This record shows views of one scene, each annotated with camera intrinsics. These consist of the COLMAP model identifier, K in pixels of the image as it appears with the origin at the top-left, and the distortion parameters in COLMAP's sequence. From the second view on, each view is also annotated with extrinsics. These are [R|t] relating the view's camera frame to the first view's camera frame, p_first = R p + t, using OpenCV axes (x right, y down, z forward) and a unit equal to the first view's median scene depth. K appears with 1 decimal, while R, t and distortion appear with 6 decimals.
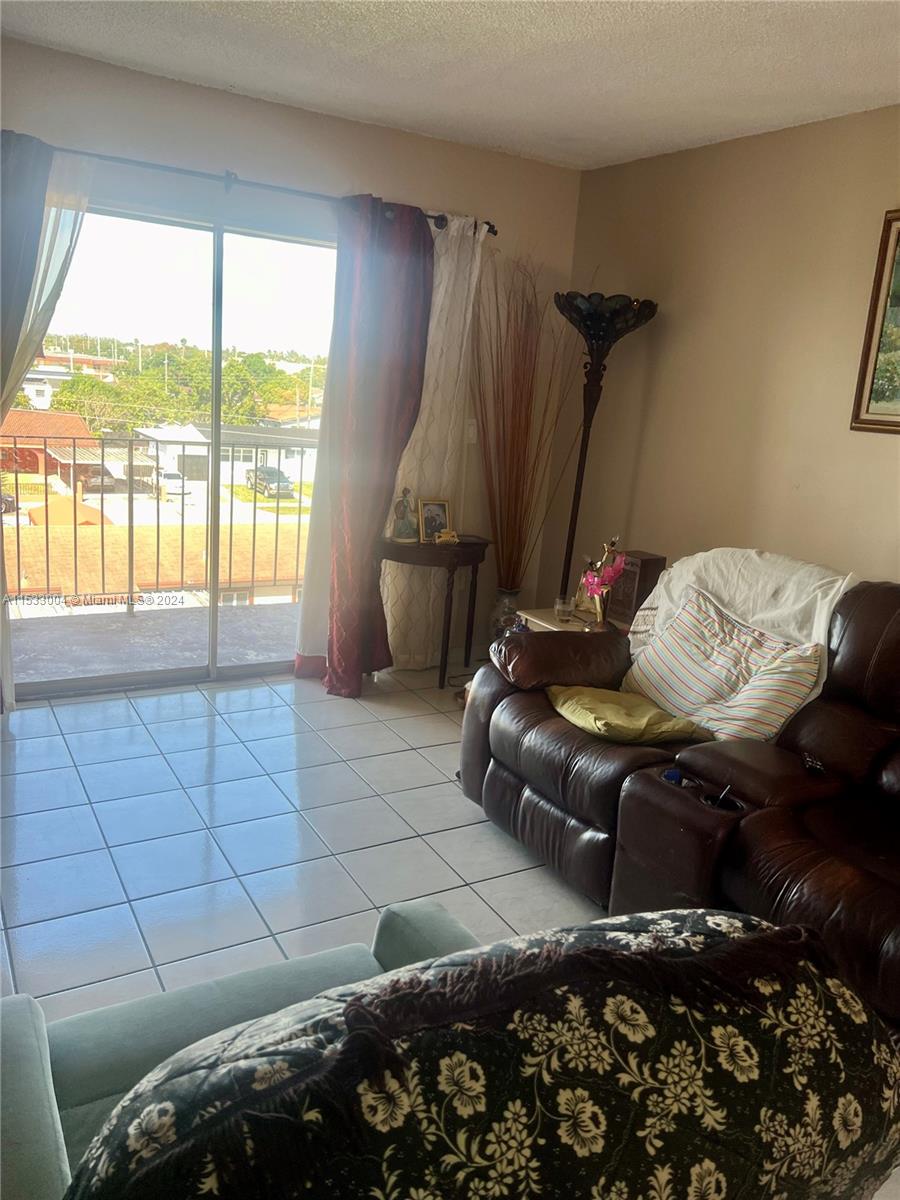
lens RADIAL K [[893.6, 0, 447.5], [0, 893.6, 600.3], [0, 0, 1]] dist [0.079238, -0.123979]
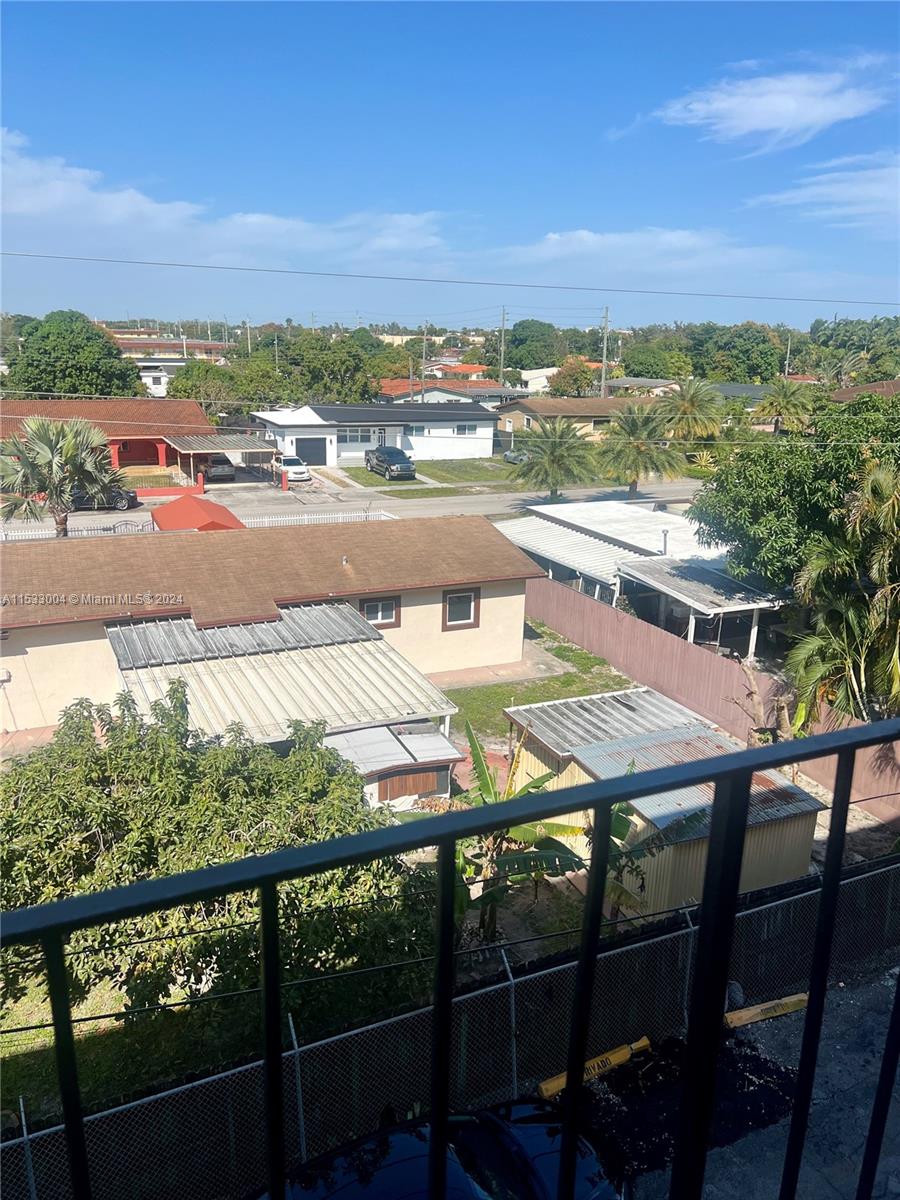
lens RADIAL K [[893.6, 0, 447.5], [0, 893.6, 600.3], [0, 0, 1]] dist [0.079238, -0.123979]
pose [[0.992513, -0.024591, -0.119640, -0.531307], [0.028700, 0.999052, 0.032739, -0.296988], [0.118721, -0.035928, 0.992277, 1.146183]]
